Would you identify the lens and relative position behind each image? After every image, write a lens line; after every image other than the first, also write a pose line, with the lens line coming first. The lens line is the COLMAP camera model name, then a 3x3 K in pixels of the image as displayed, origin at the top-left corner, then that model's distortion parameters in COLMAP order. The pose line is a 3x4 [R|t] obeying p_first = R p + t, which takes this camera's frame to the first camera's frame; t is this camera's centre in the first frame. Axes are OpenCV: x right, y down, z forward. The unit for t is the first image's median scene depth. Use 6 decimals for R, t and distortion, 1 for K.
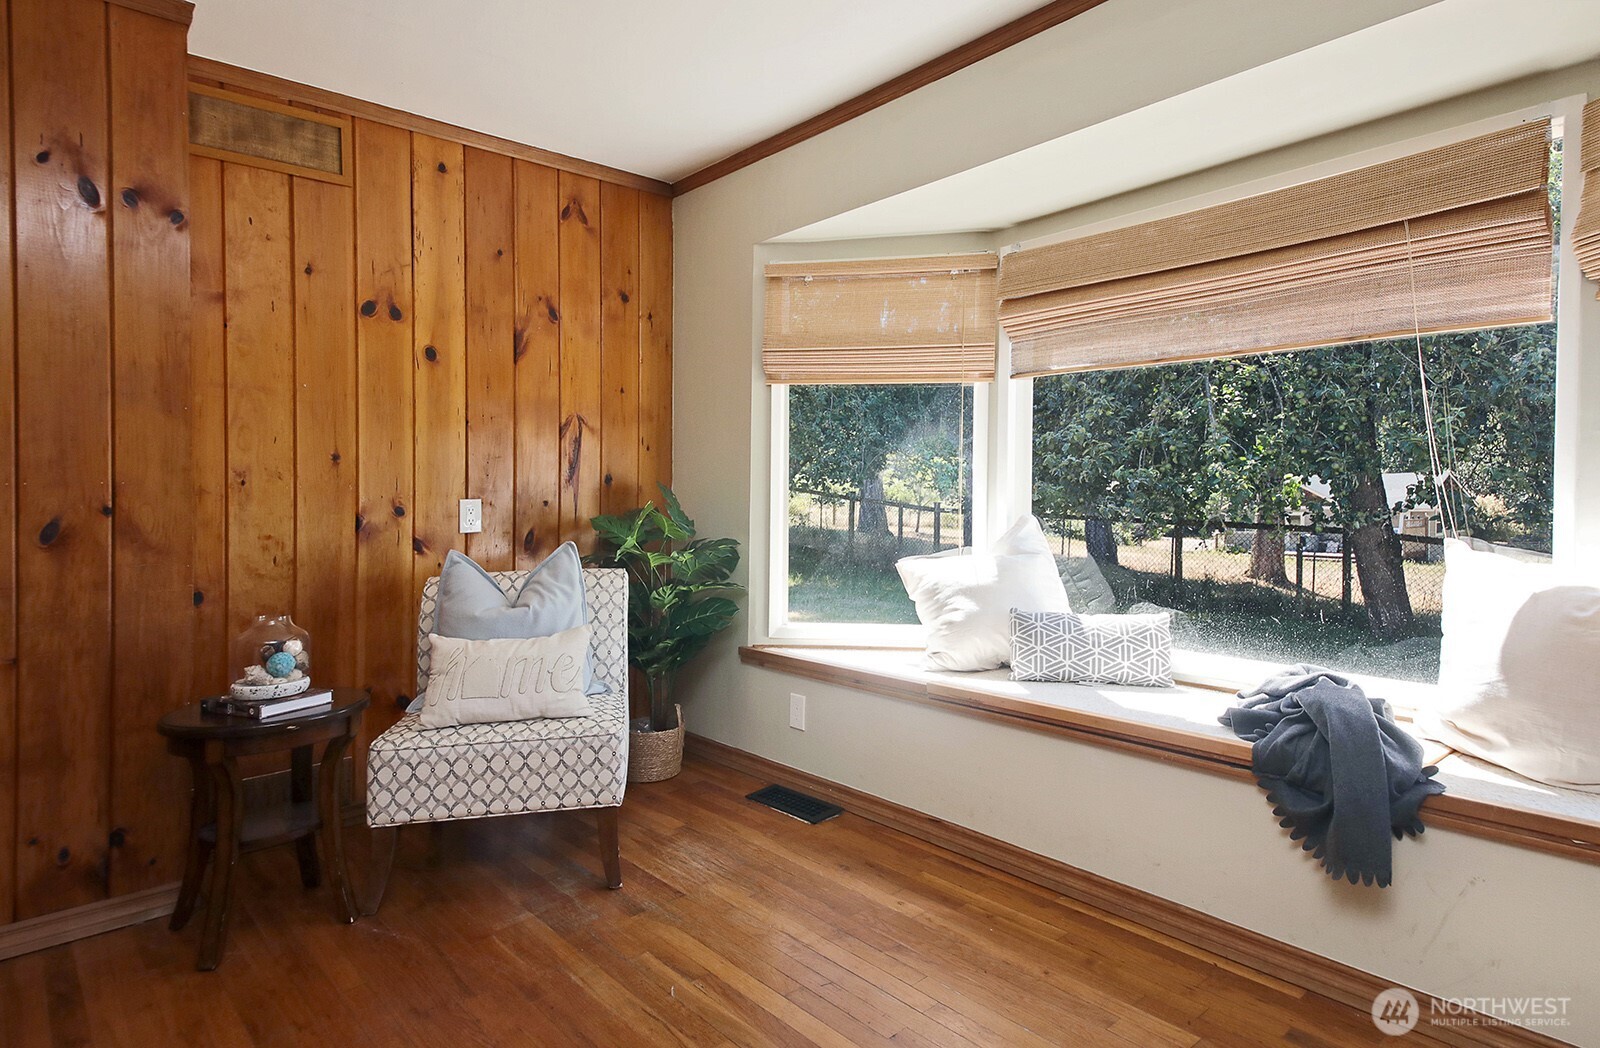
lens RADIAL K [[869.4, 0, 805.6], [0, 869.4, 489.7], [0, 0, 1]] dist [0.059791, -0.006593]
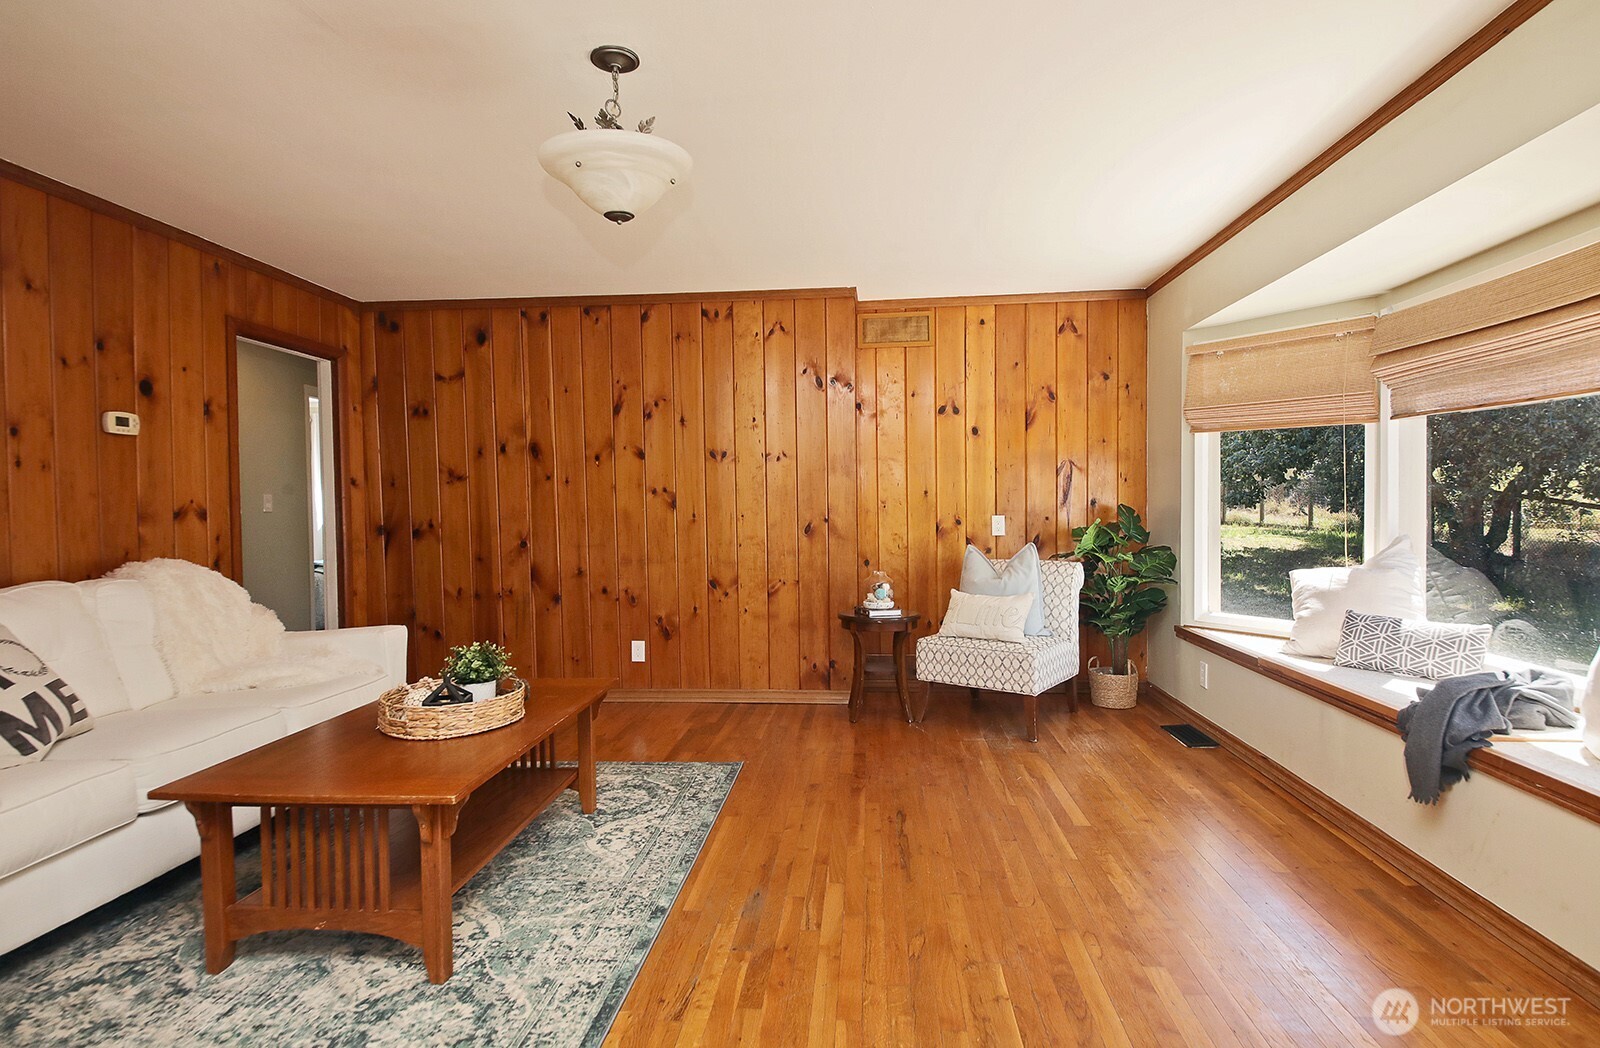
lens RADIAL K [[828.6, 0, 805.9], [0, 828.6, 510.8], [0, 0, 1]] dist [-0.006349, -0.004165]
pose [[0.684469, 0.010711, -0.728964, 0.557116], [0.002428, 0.999853, 0.016972, -0.028030], [0.729038, -0.013387, 0.684342, -0.369064]]
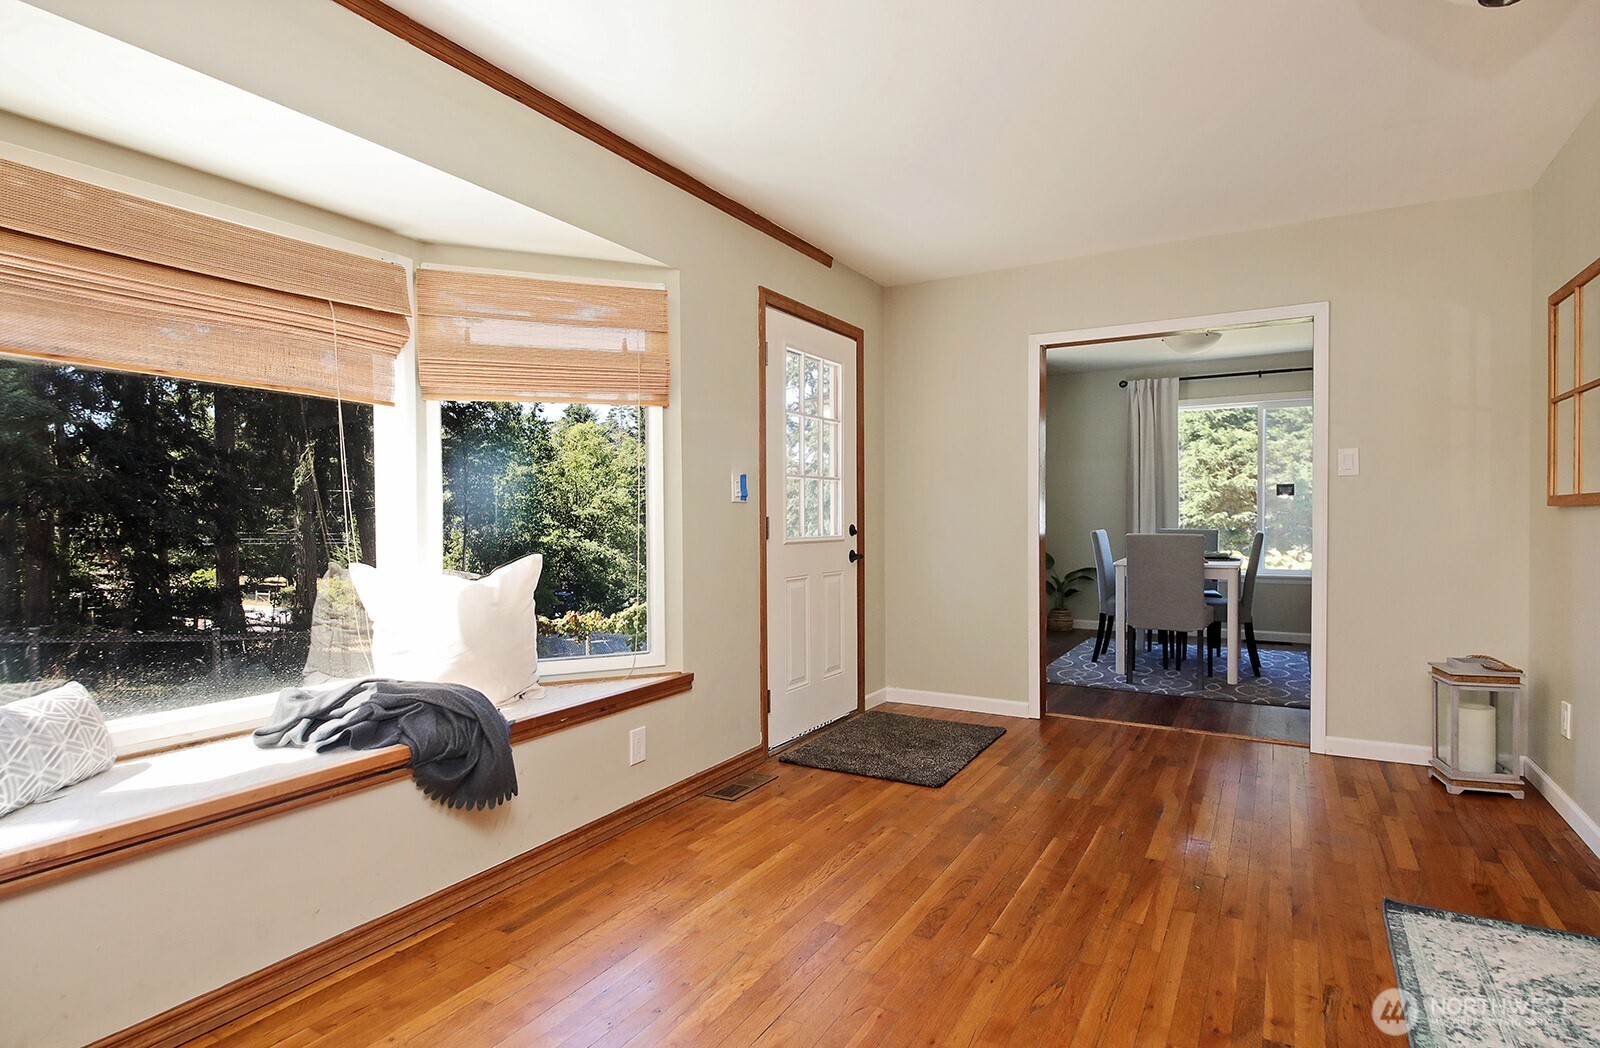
lens RADIAL K [[828.6, 0, 800.8], [0, 828.6, 524.3], [0, 0, 1]] dist [-0.006349, -0.004165]
pose [[-0.300520, 0.000894, 0.953775, -0.456876], [0.008602, 0.999961, 0.001773, 0.003899], [-0.953737, 0.008738, -0.300516, 0.570252]]
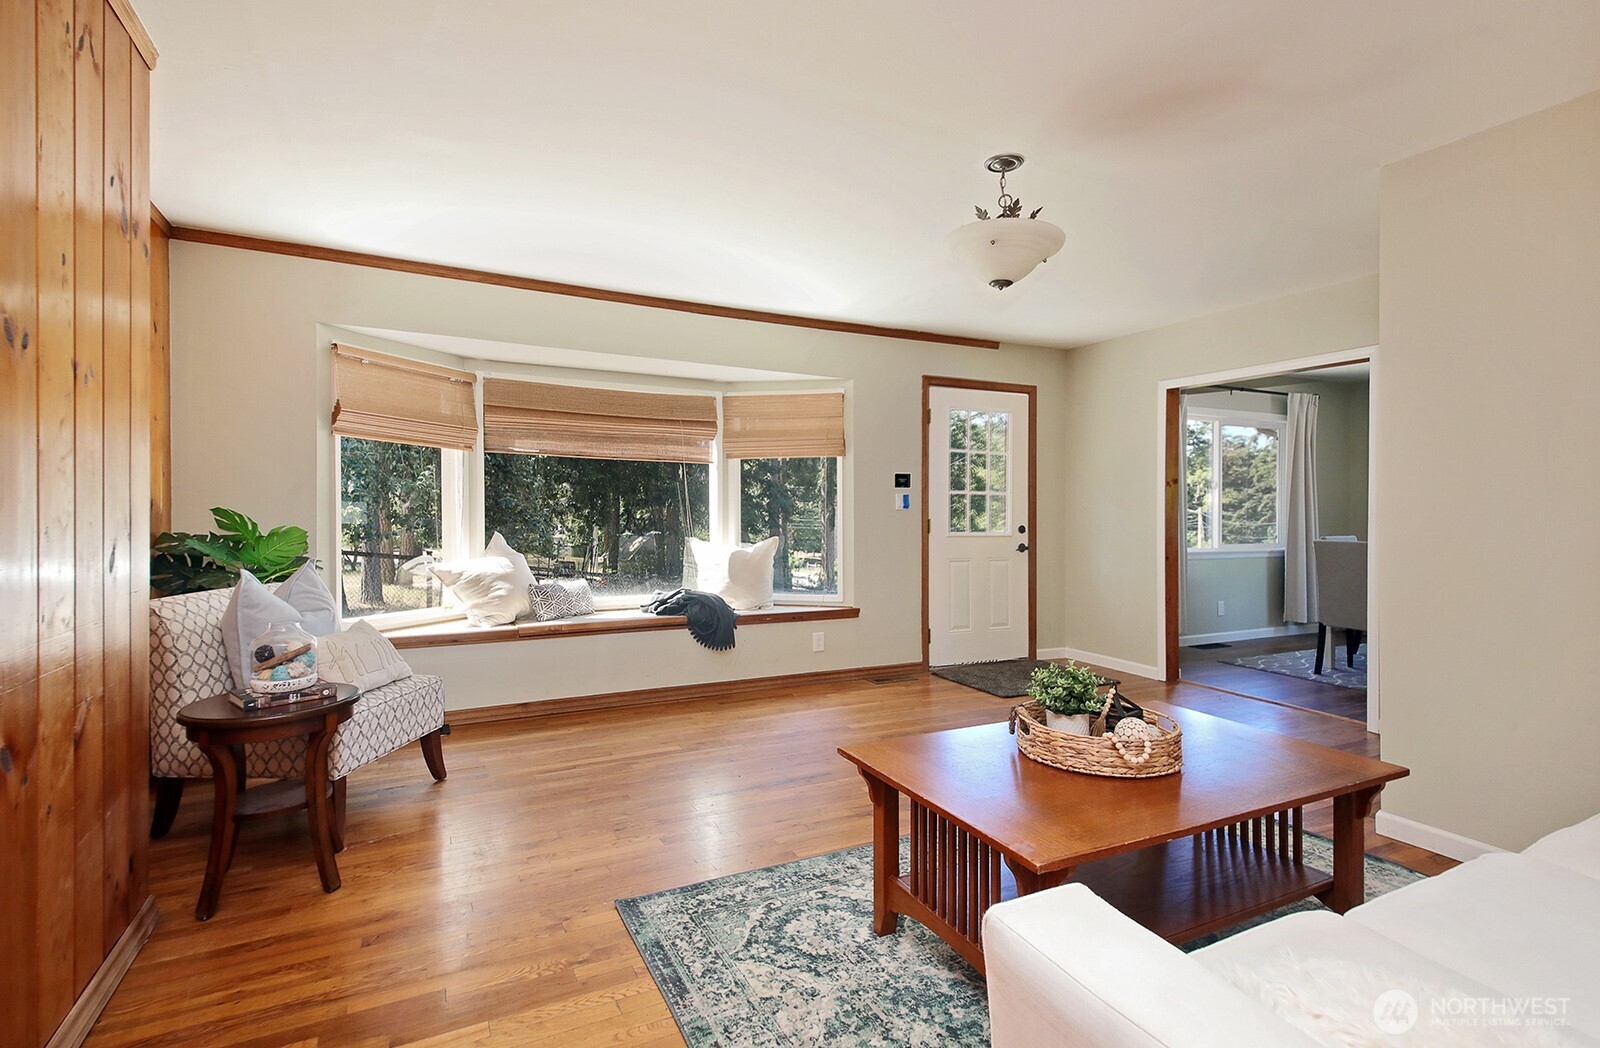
lens RADIAL K [[759.4, 0, 789.7], [0, 759.4, 513.2], [0, 0, 1]] dist [-0.006289, -0.001301]
pose [[0.278451, 0.009785, 0.960401, -1.101852], [-0.007329, 0.999941, -0.008063, -0.002450], [-0.960423, -0.004794, 0.278506, 0.045317]]
